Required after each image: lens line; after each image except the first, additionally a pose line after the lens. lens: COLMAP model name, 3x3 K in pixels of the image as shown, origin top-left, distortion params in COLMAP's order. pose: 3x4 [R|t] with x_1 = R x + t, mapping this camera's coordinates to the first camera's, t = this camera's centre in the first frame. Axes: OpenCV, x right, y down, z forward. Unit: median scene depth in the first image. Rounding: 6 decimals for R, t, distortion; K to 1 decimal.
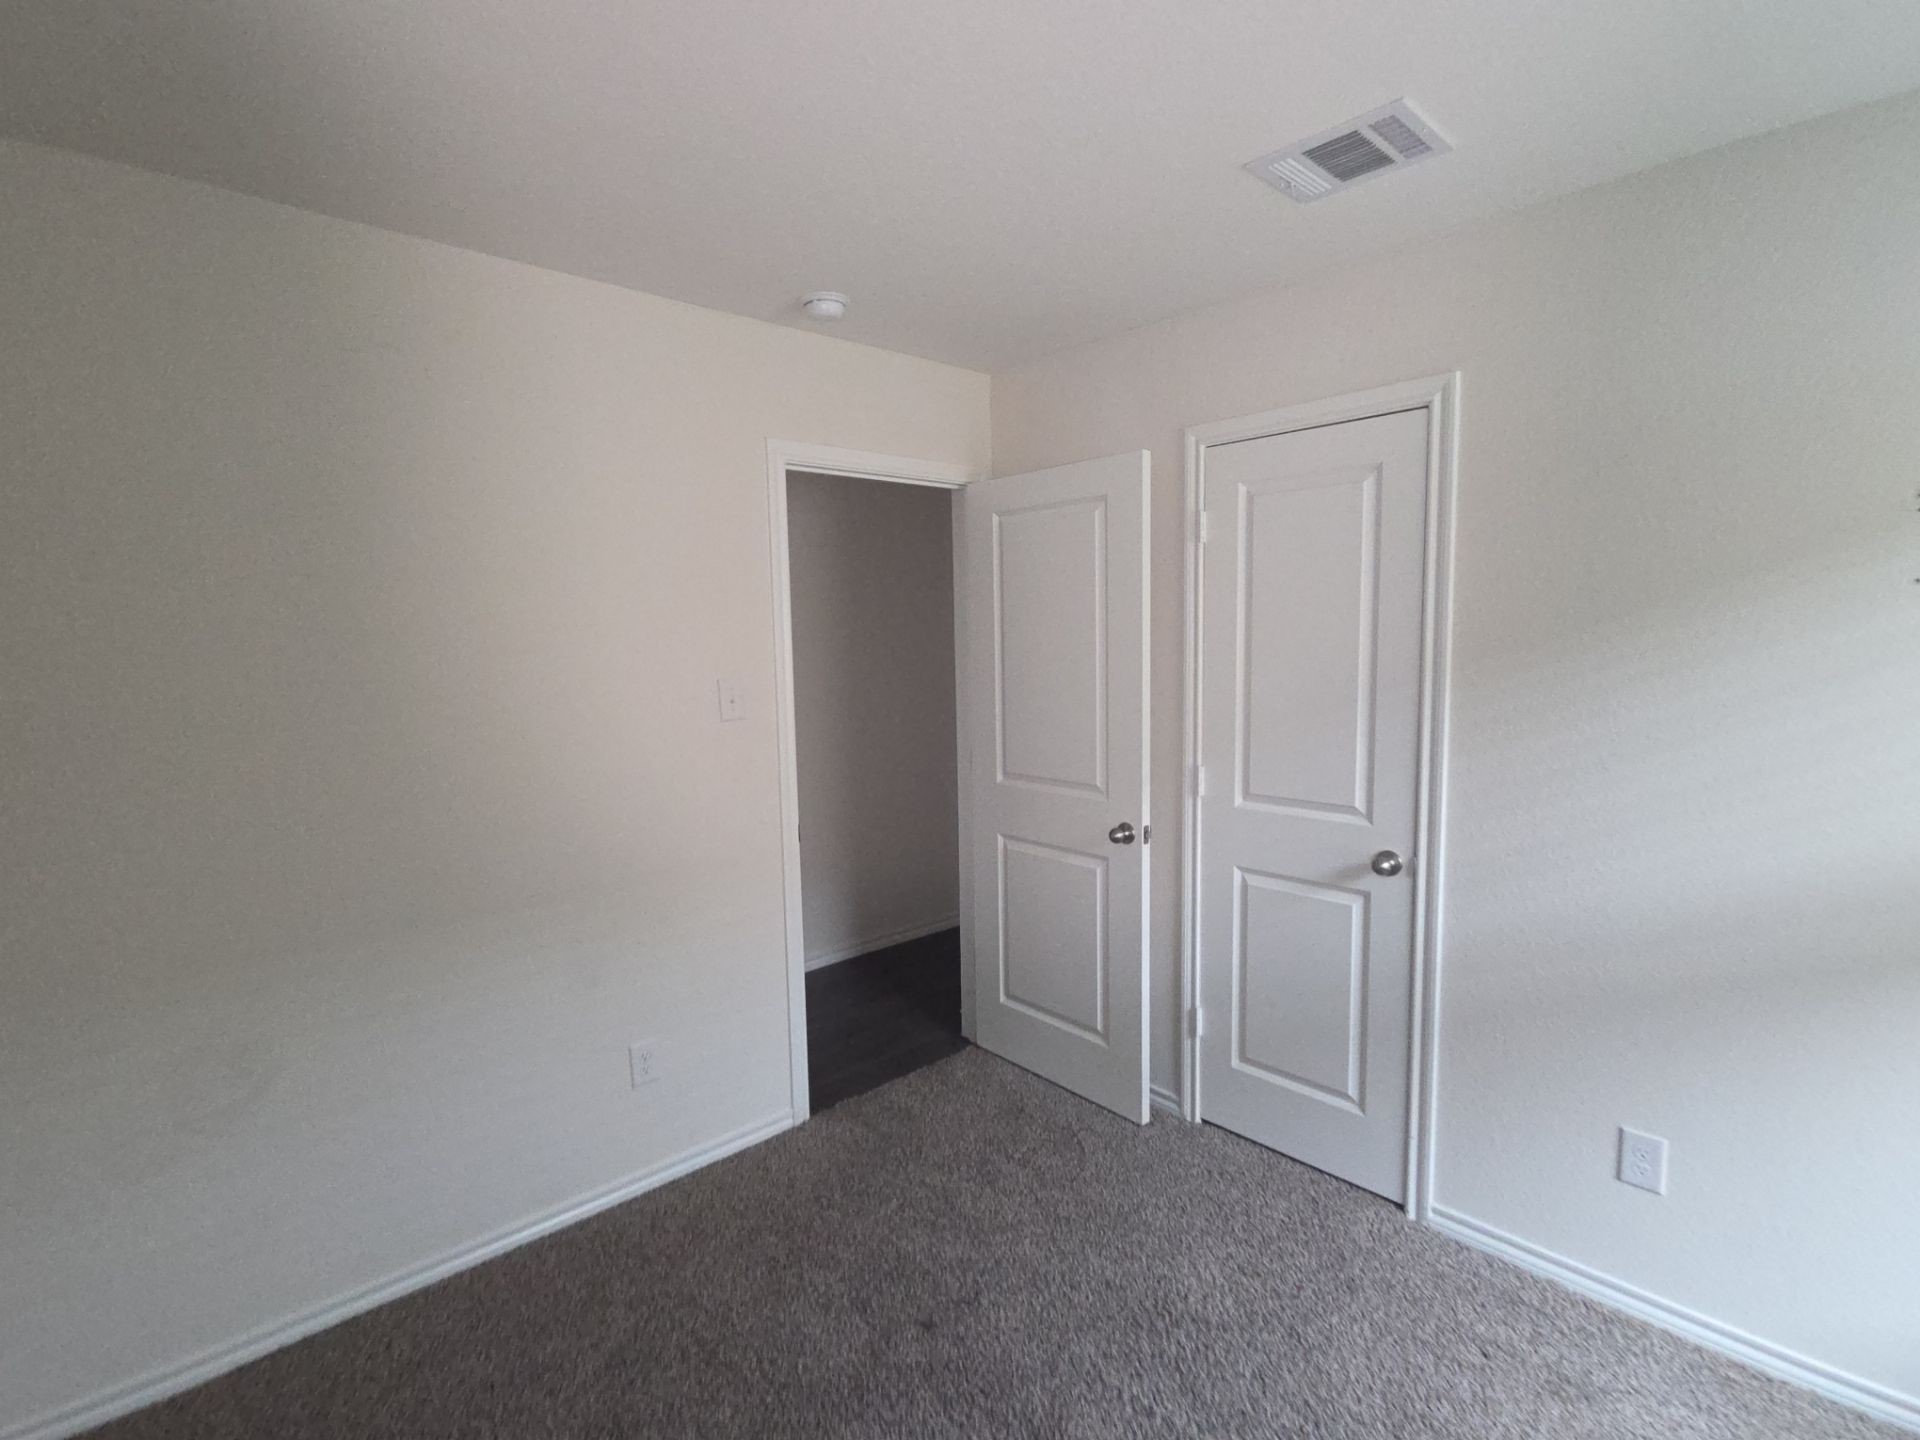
lens RADIAL K [[1258.3, 0, 960.0], [0, 1258.3, 720.0], [0, 0, 1]] dist [0.029549, -0.024548]
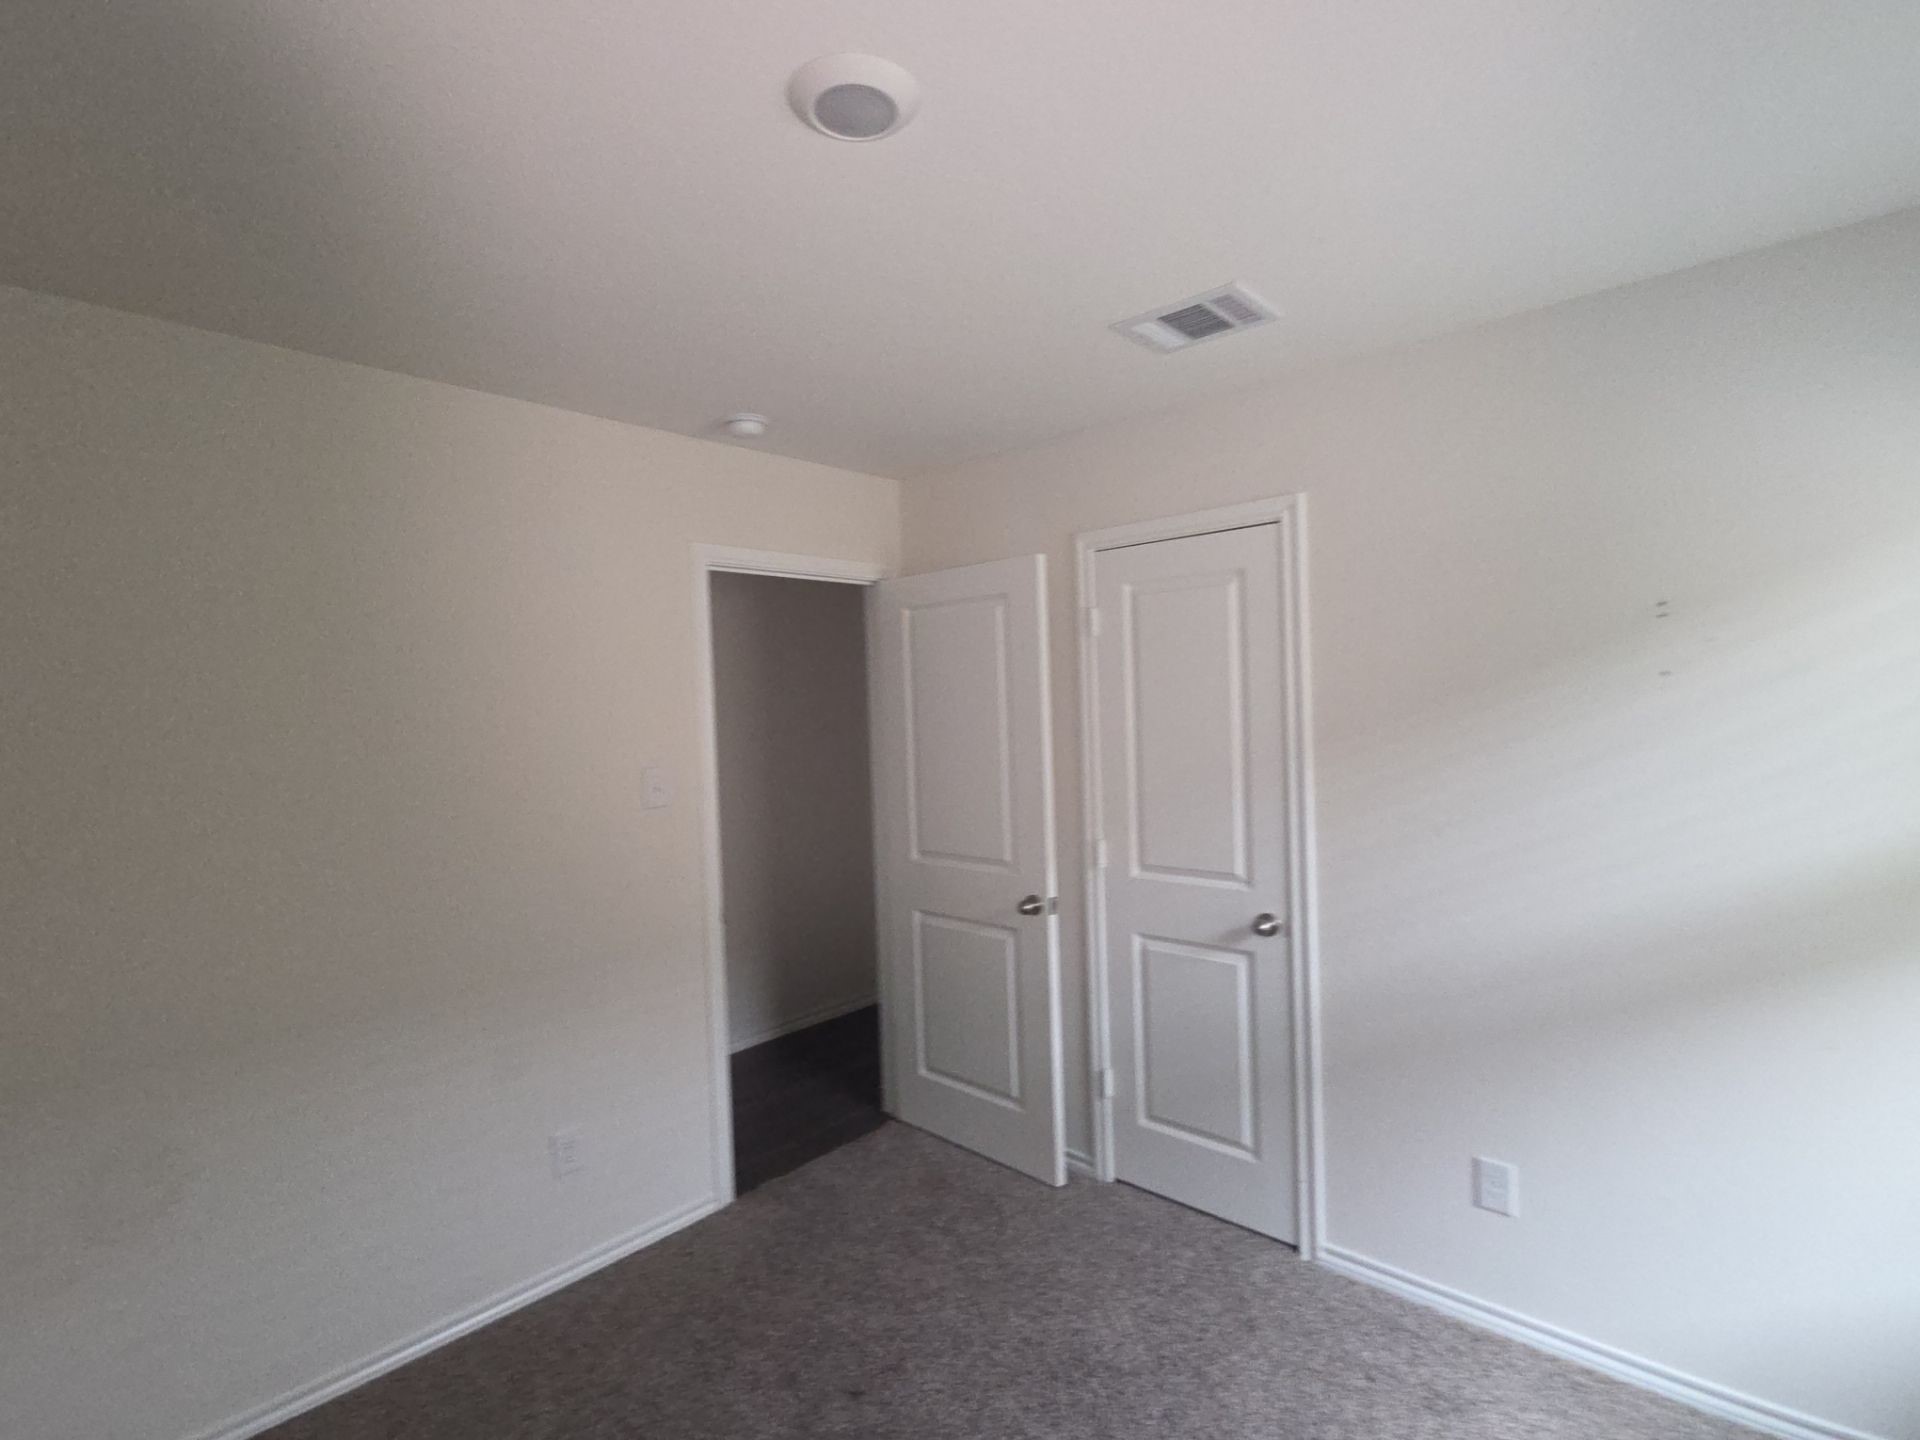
lens RADIAL K [[1317.2, 0, 986.6], [0, 1317.2, 668.1], [0, 0, 1]] dist [0.004750, 0.000918]
pose [[0.996335, -0.017140, 0.083805, 0.001593], [0.024689, 0.995645, -0.089892, -0.011408], [-0.081899, 0.091632, 0.992419, -0.130439]]
